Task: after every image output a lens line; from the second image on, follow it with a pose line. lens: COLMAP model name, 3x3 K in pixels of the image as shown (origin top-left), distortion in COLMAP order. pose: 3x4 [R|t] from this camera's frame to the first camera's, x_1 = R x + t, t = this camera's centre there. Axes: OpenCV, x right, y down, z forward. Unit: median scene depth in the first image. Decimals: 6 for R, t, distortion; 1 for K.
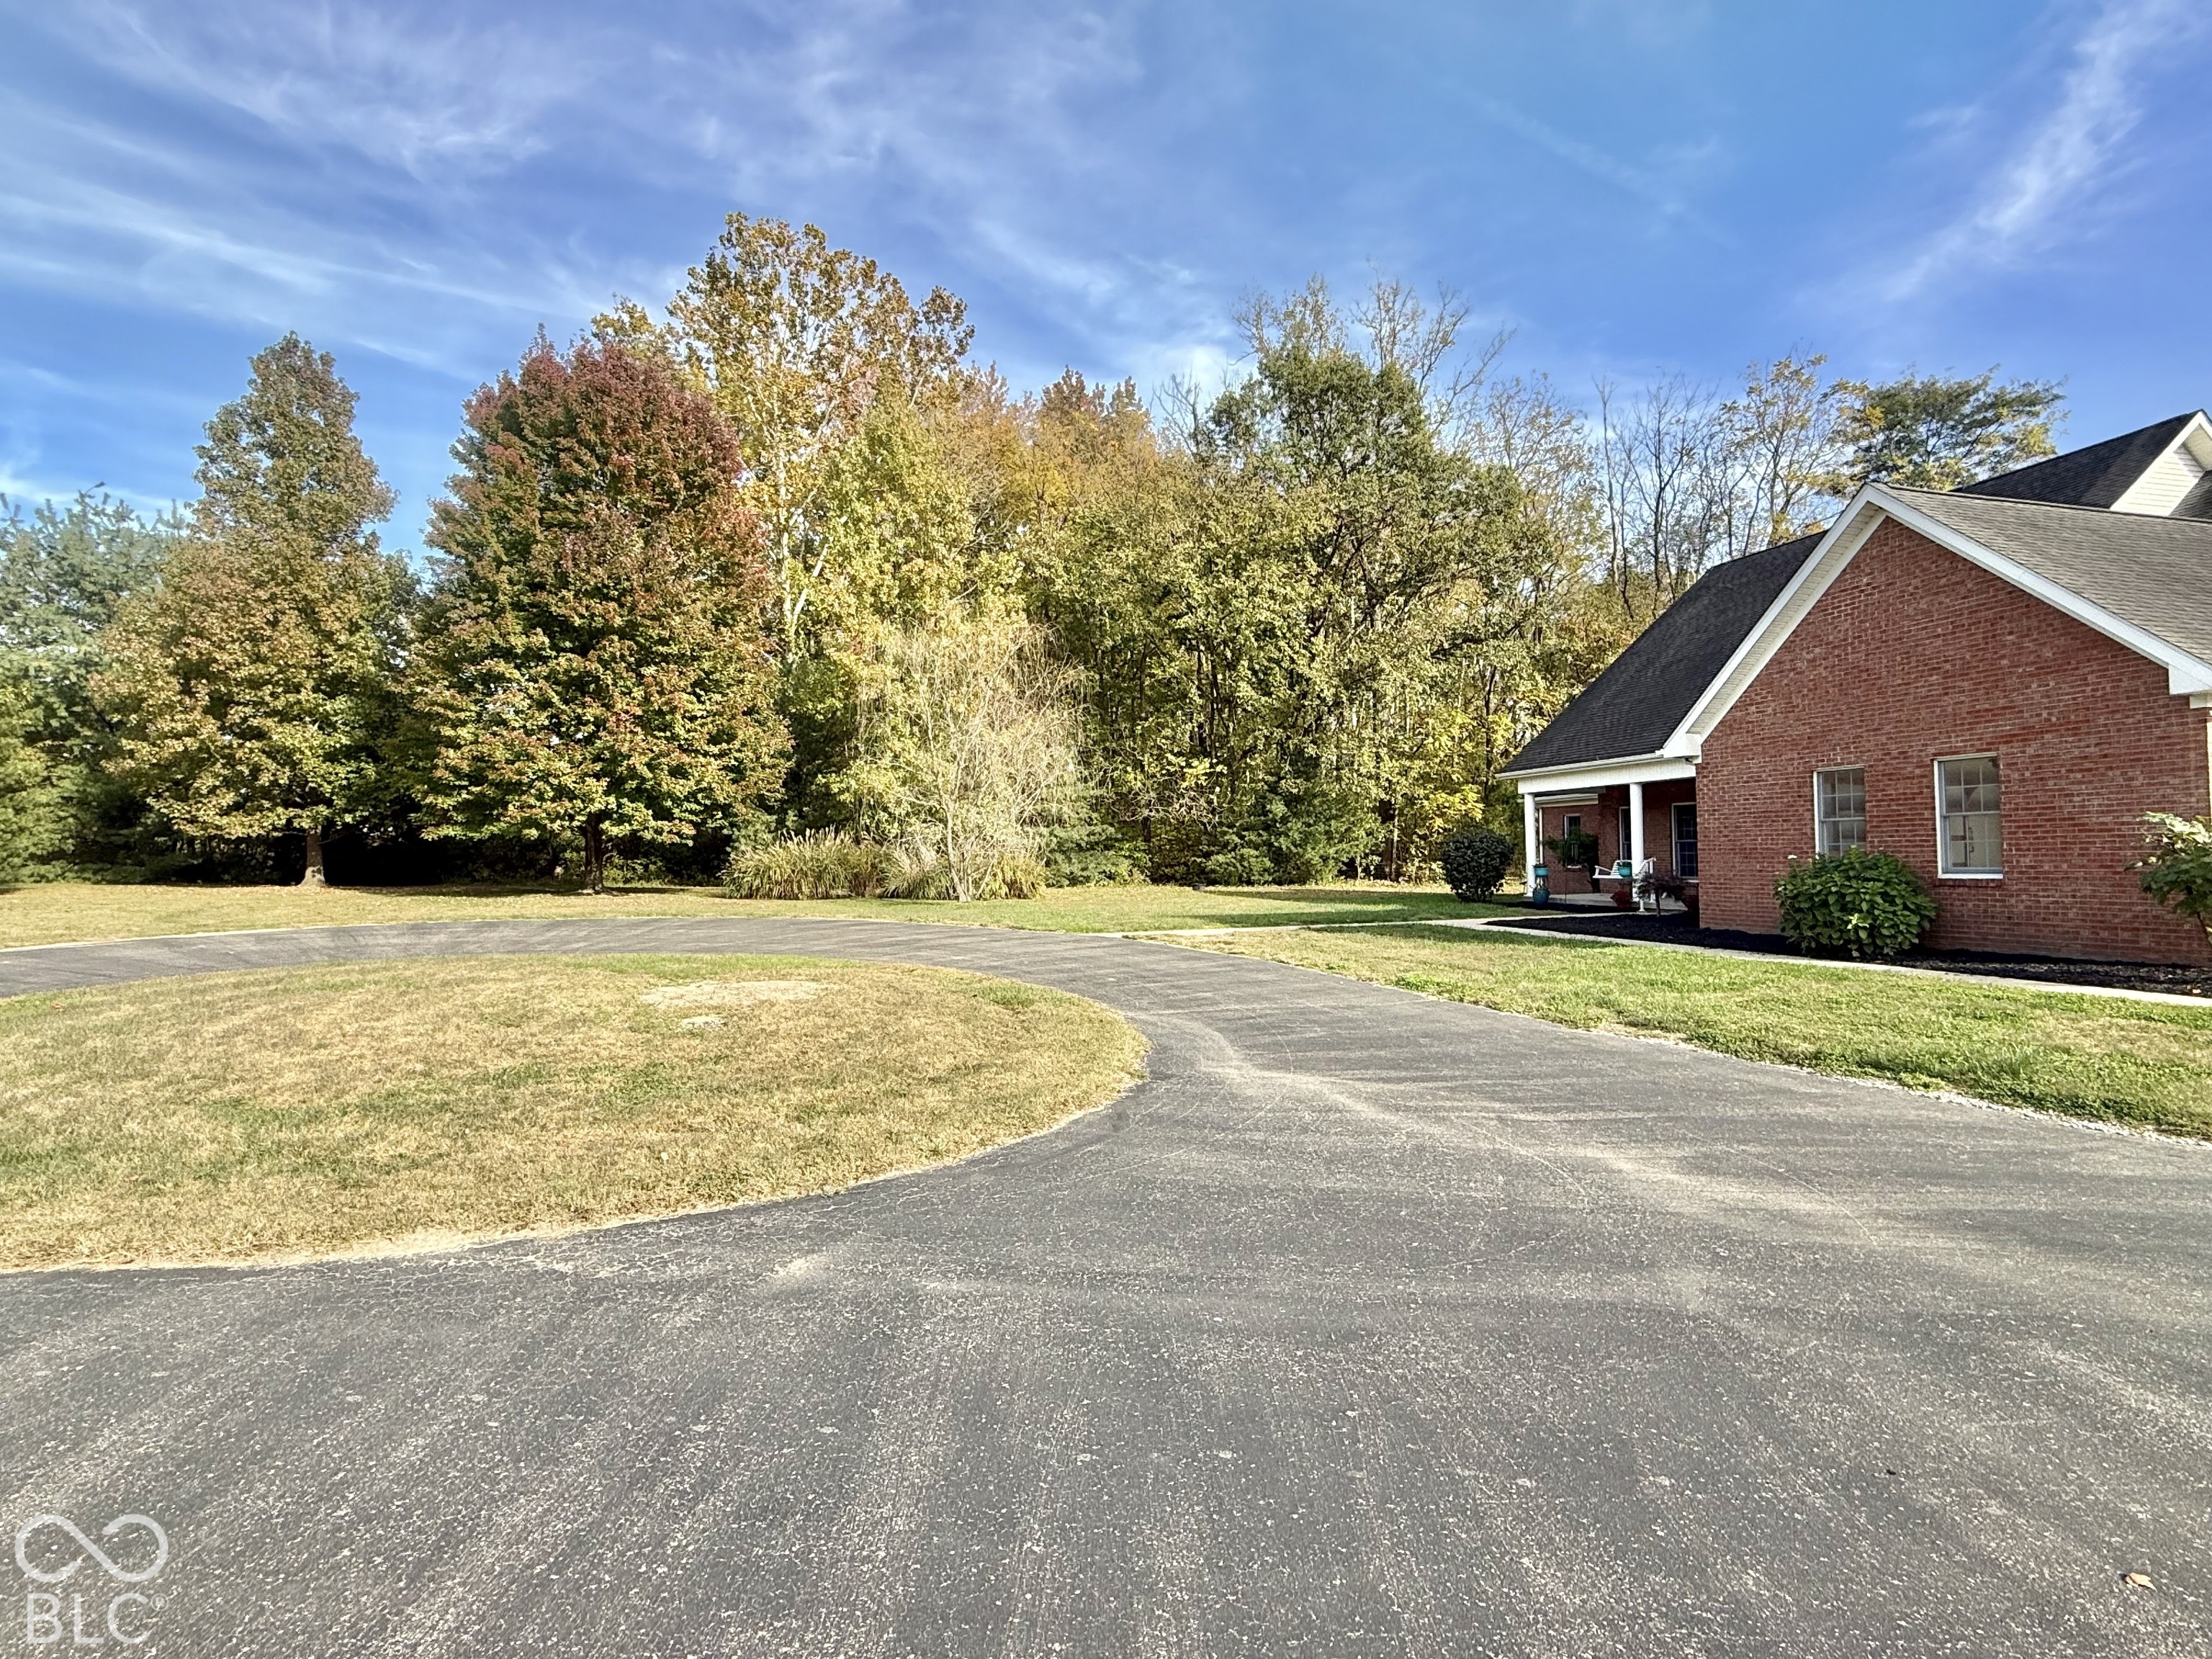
lens RADIAL K [[1127.4, 0, 1096.9], [0, 1127.4, 825.1], [0, 0, 1]] dist [0.000159, 0.000309]
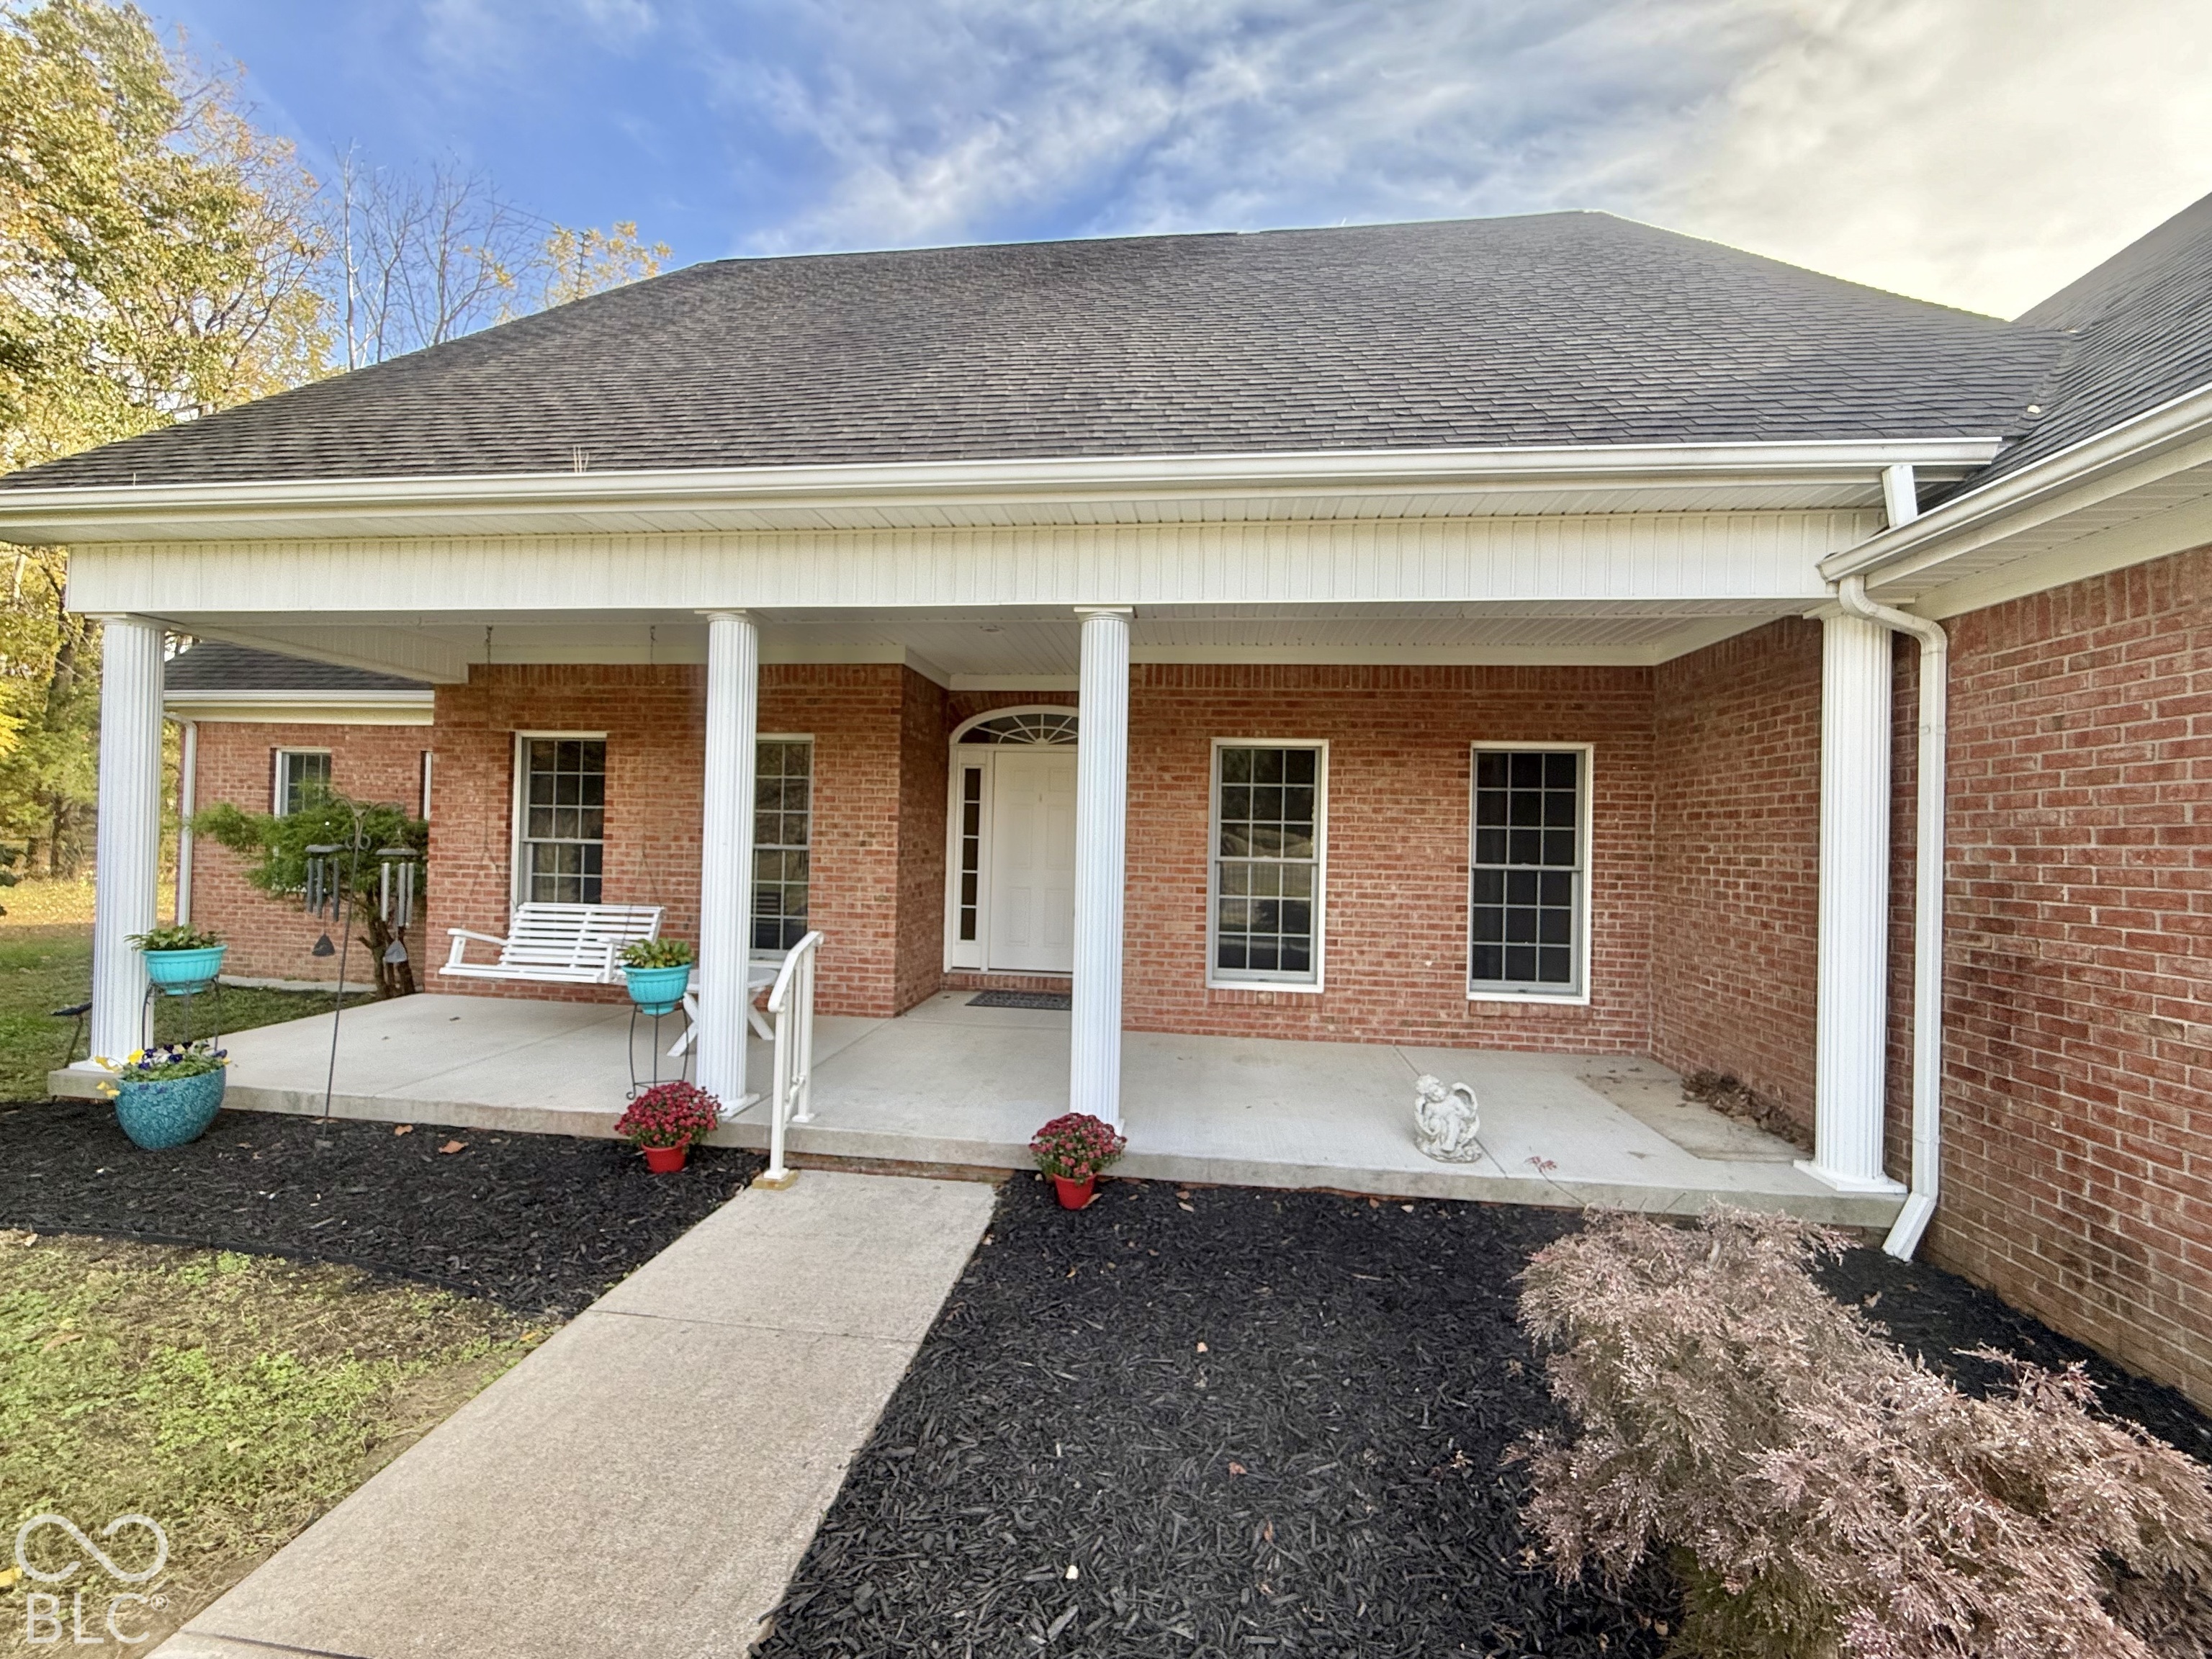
lens RADIAL K [[876.0, 0, 1098.0], [0, 876.0, 827.4], [0, 0, 1]] dist [-0.001095, 0.000305]
pose [[0.371658, 0.040370, 0.927492, 0.421634], [-0.063895, 0.997797, -0.017827, 0.007042], [-0.926168, -0.052636, 0.373419, 1.081653]]
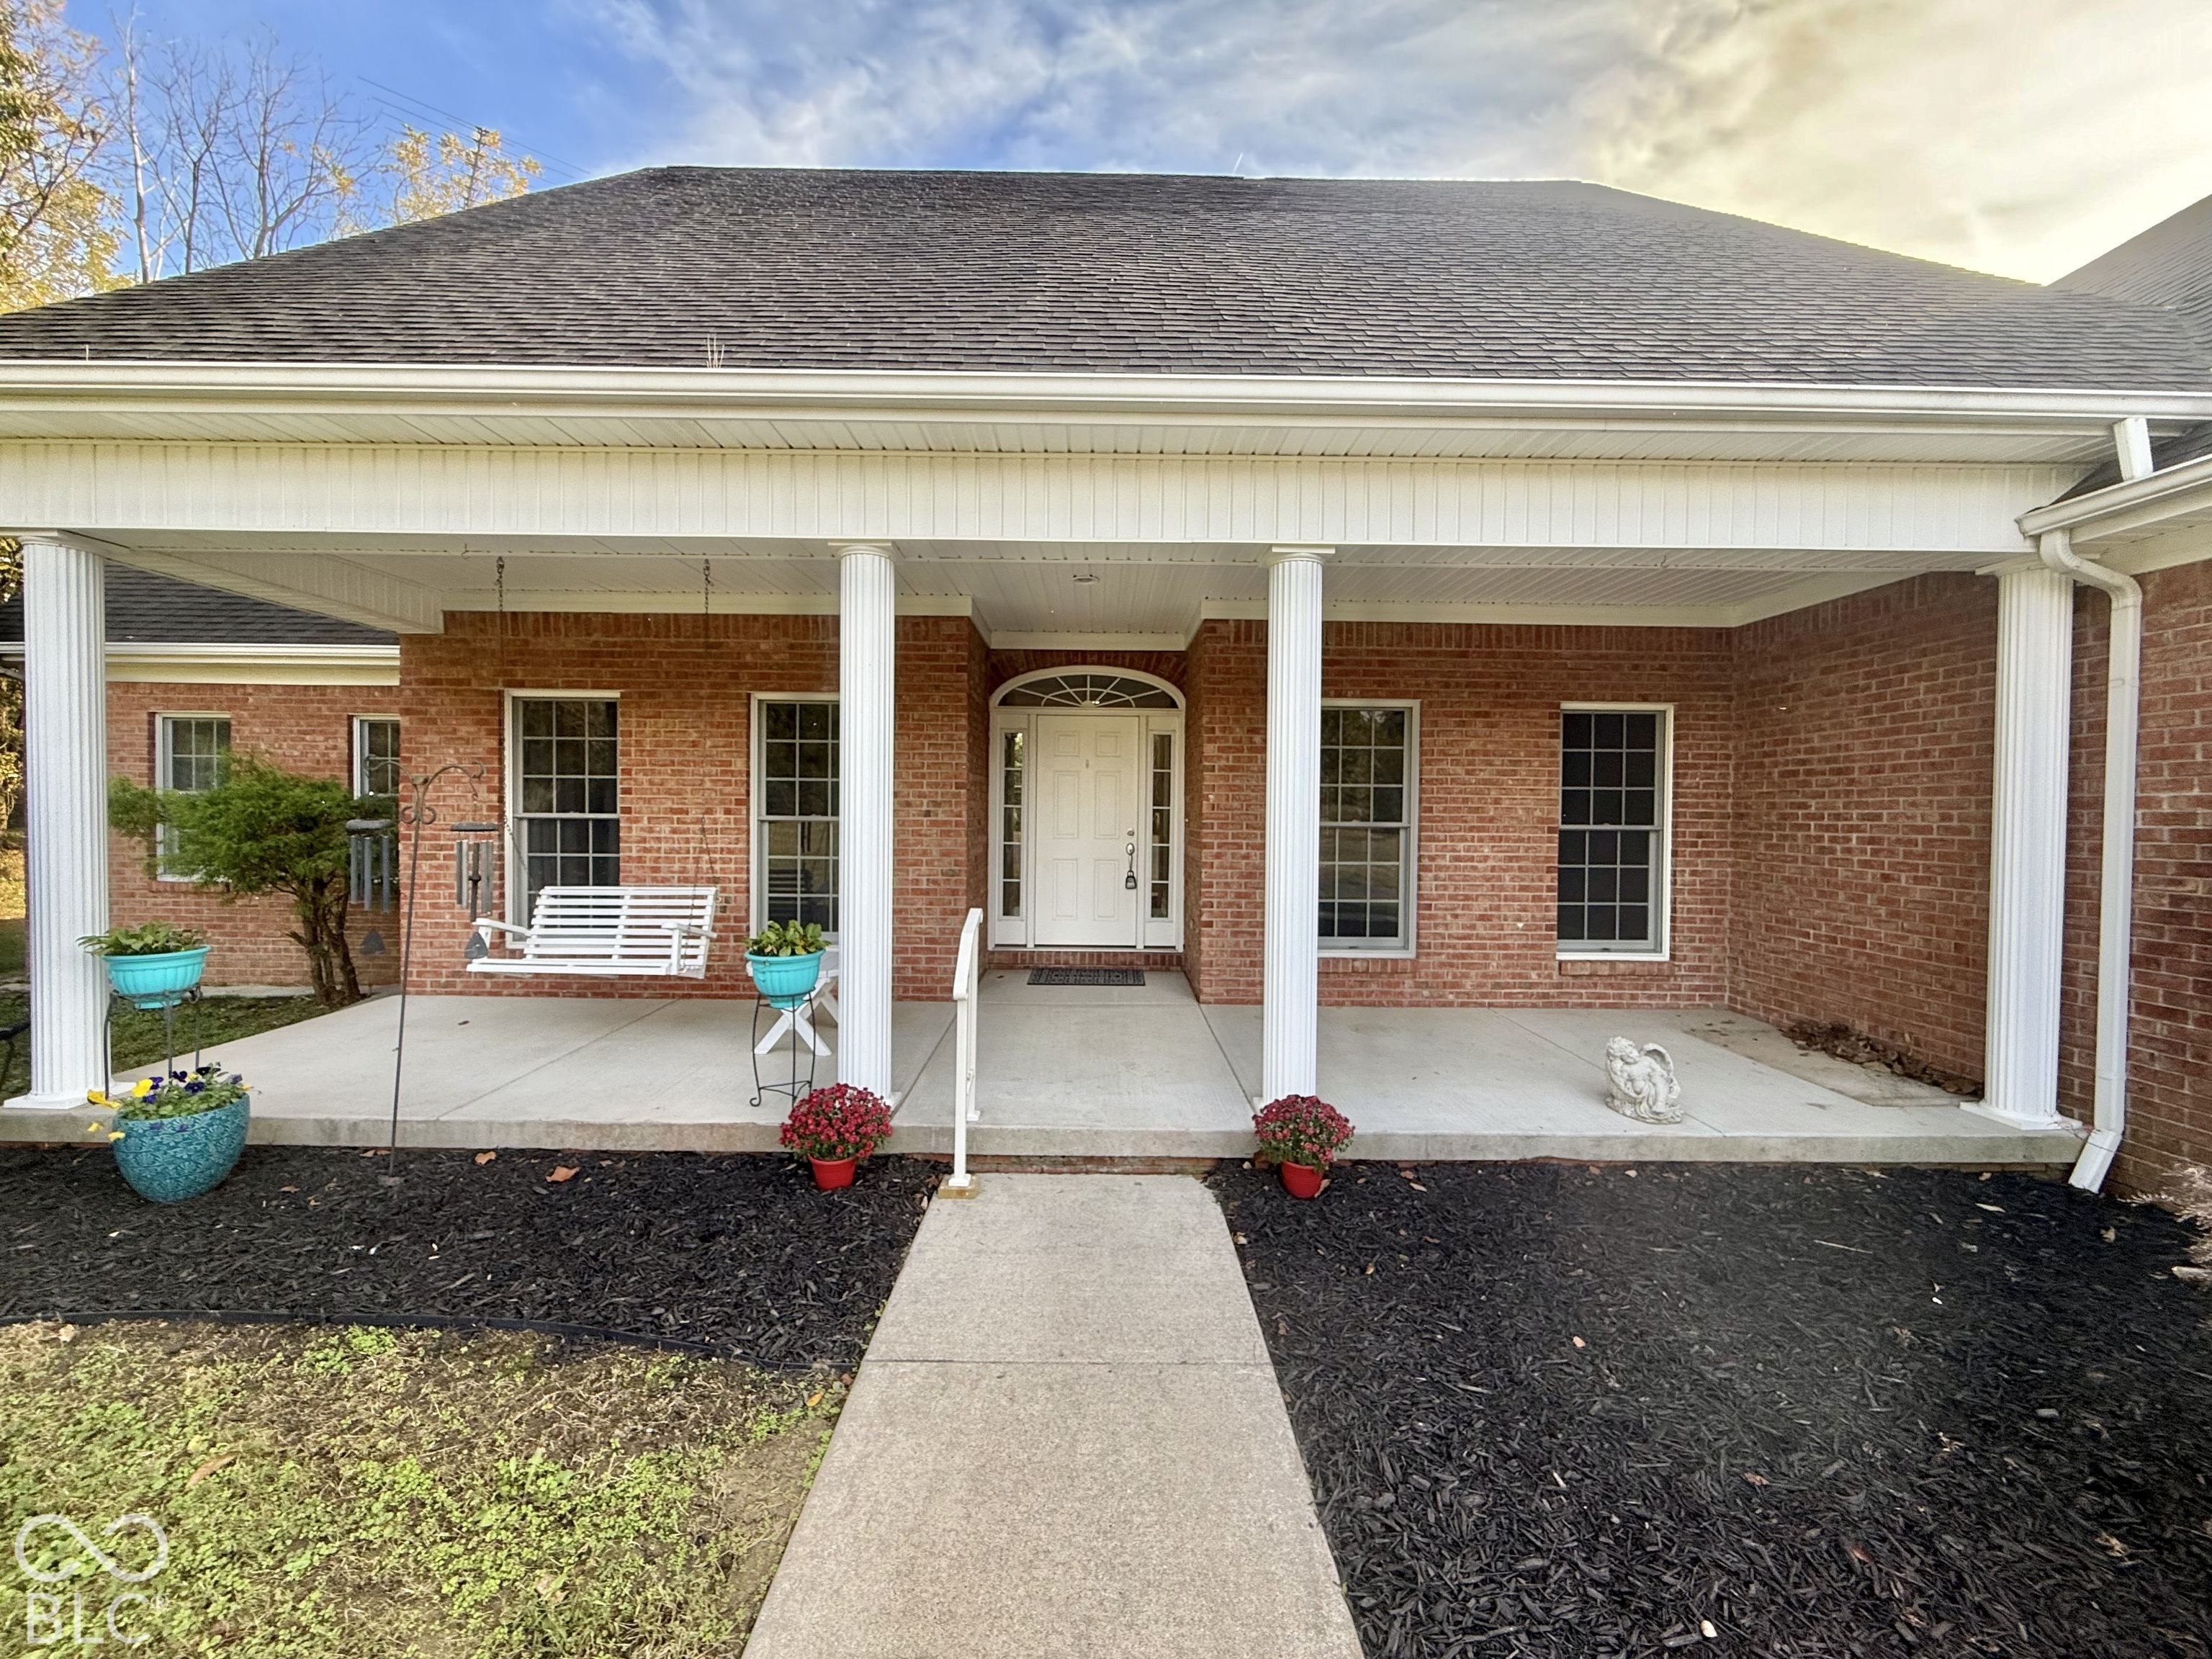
lens RADIAL K [[876.0, 0, 1098.0], [0, 876.0, 827.4], [0, 0, 1]] dist [-0.001095, 0.000305]
pose [[0.253112, 0.007609, 0.967407, 0.417118], [-0.049113, 0.998781, 0.004994, 0.013532], [-0.966190, -0.048776, 0.253177, 1.156023]]
